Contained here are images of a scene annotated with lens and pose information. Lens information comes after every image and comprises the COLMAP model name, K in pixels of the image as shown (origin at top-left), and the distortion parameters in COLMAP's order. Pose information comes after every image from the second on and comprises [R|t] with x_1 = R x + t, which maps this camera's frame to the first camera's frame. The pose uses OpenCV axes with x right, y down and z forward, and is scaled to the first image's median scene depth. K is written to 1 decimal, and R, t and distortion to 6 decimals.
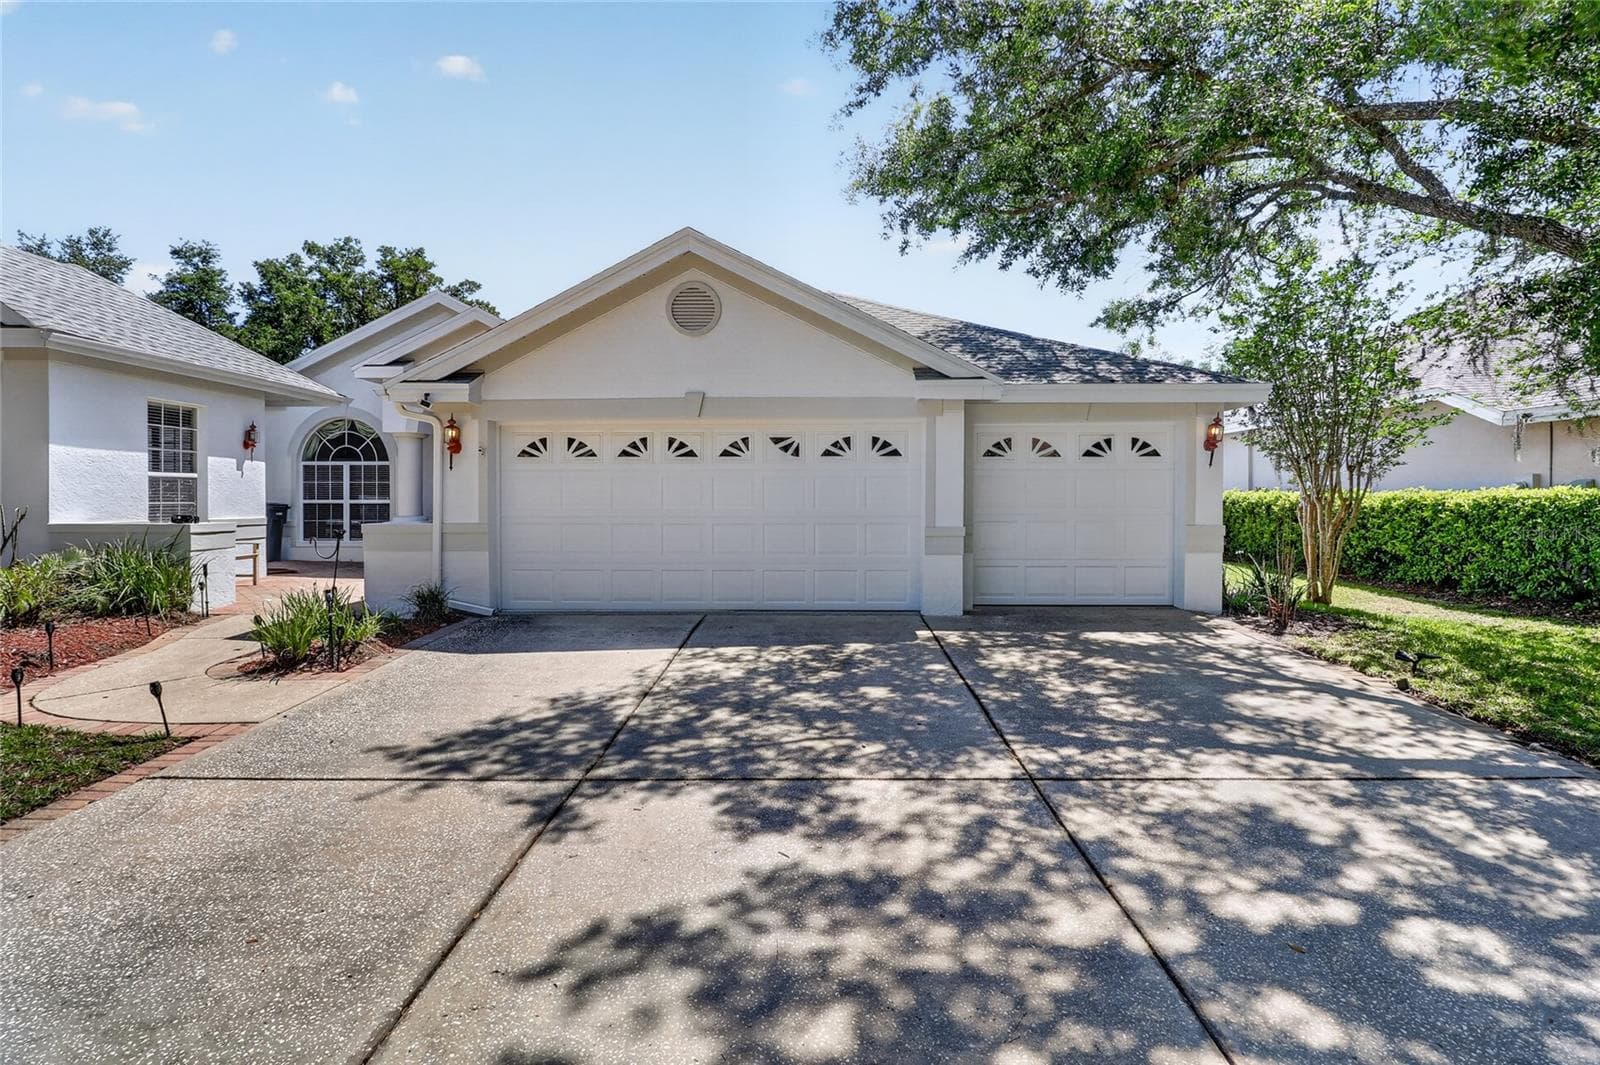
lens RADIAL K [[742.8, 0, 803.8], [0, 742.8, 497.7], [0, 0, 1]] dist [-0.000923, 0.000873]
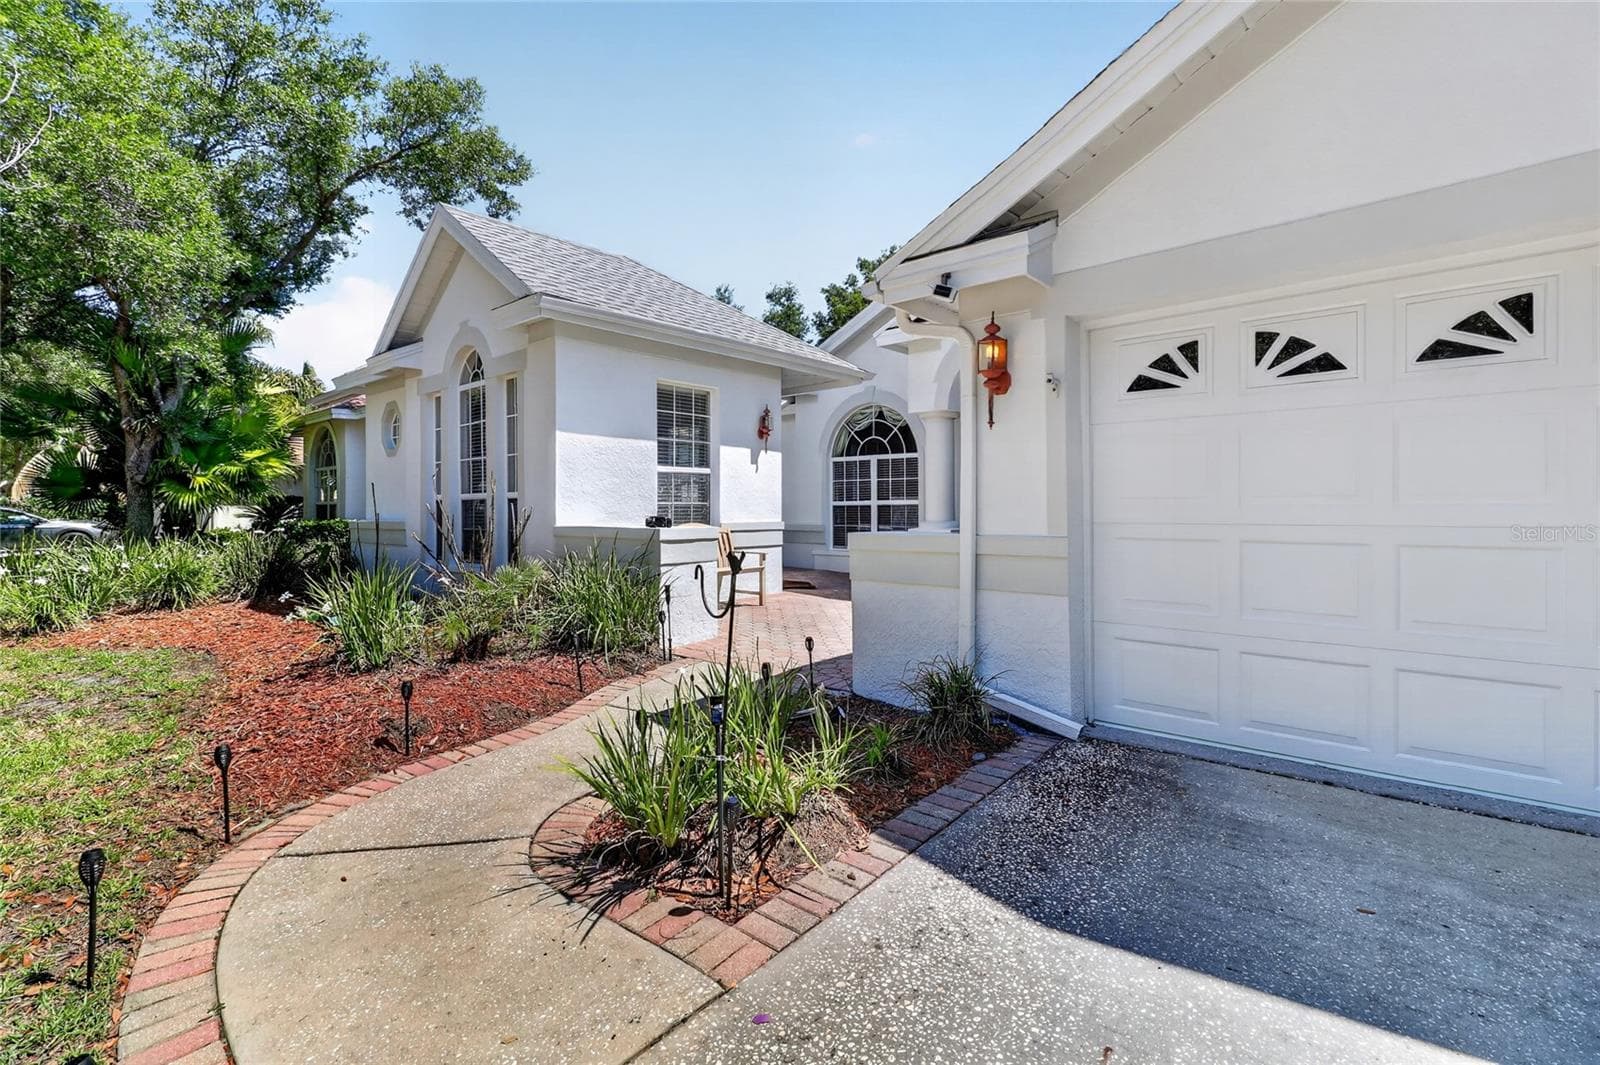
lens RADIAL K [[742.8, 0, 793.2], [0, 742.8, 503.8], [0, 0, 1]] dist [-0.000923, 0.000873]
pose [[0.763968, -0.006532, -0.645221, -0.197282], [0.005909, 0.999978, -0.003128, 0.011157], [0.645227, -0.001423, 0.763990, 0.411601]]
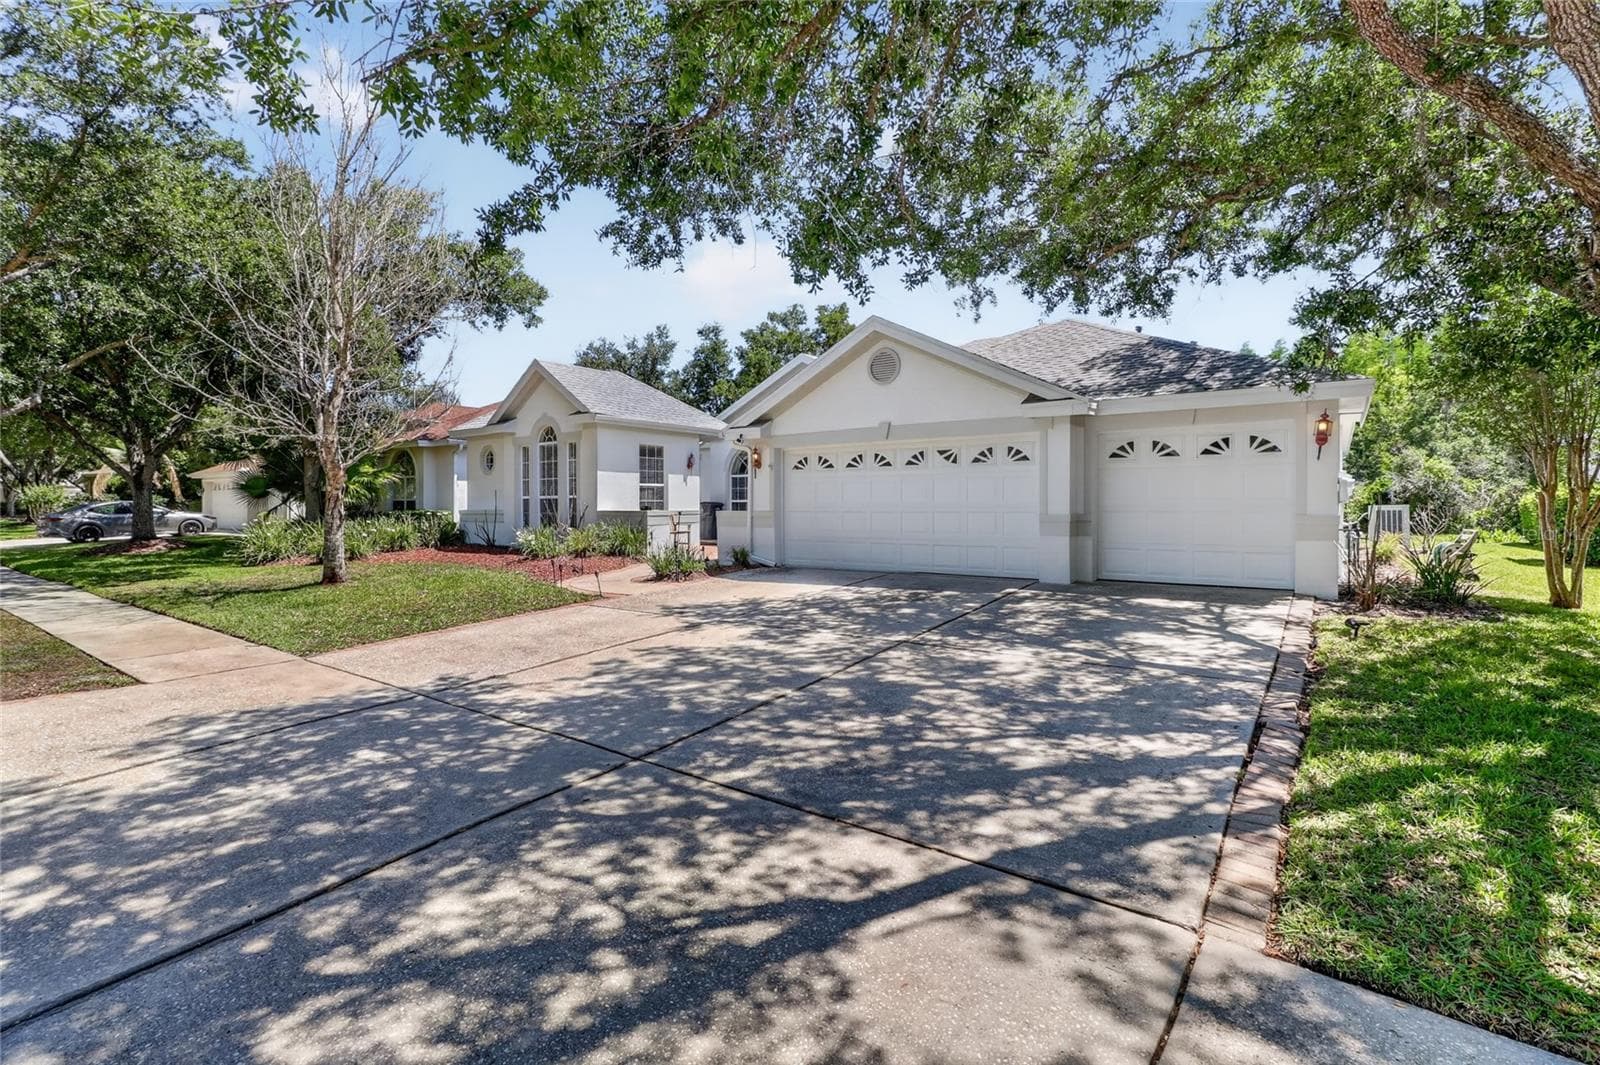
lens RADIAL K [[742.8, 0, 784.9], [0, 742.8, 496.4], [0, 0, 1]] dist [-0.000923, 0.000873]
pose [[0.812162, -0.007900, -0.583379, 0.423252], [0.001634, 0.999935, -0.011265, 0.016388], [0.583430, 0.008196, 0.812122, -0.243015]]
